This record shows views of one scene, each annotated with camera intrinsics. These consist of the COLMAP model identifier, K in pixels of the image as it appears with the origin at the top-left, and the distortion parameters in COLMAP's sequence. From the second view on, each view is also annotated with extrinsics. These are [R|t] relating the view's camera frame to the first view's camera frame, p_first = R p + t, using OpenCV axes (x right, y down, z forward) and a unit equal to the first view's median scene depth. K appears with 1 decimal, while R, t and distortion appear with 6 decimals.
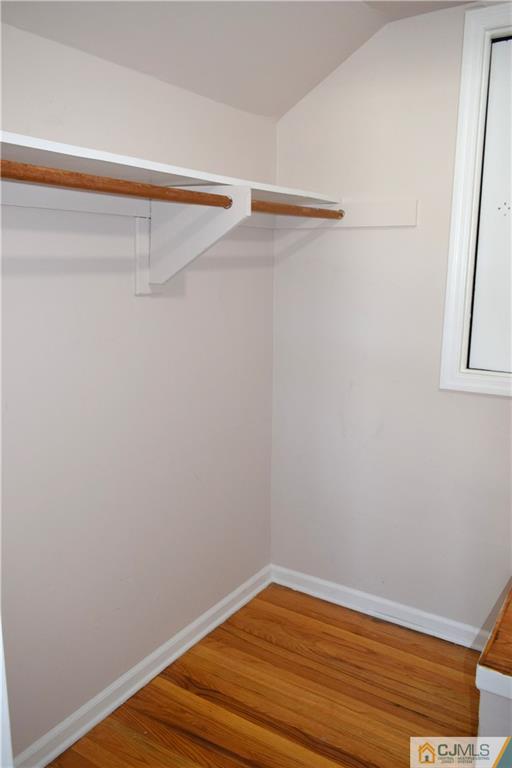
lens RADIAL K [[608.3, 0, 269.1], [0, 608.3, 385.4], [0, 0, 1]] dist [-0.007127, 0.000014]
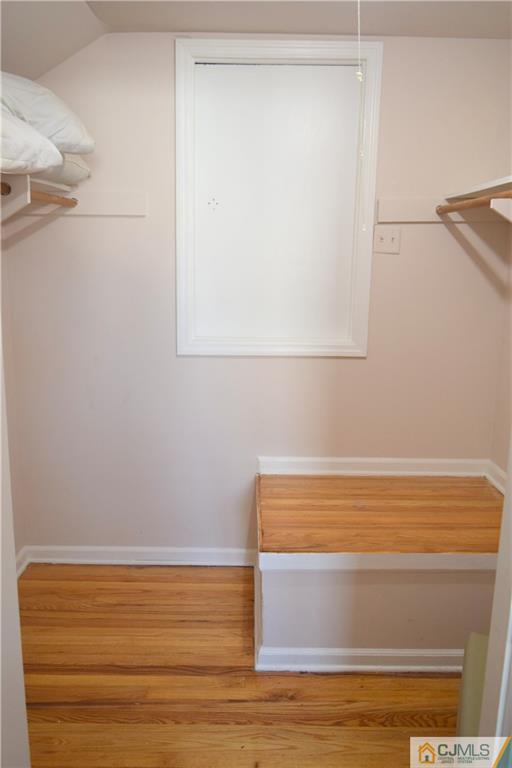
lens RADIAL K [[608.3, 0, 269.1], [0, 608.3, 385.4], [0, 0, 1]] dist [-0.007127, 0.000014]
pose [[0.839421, -0.115089, 0.531156, -0.206180], [0.101779, 0.993320, 0.054381, 0.017954], [-0.533866, 0.008413, 0.845527, -0.094508]]
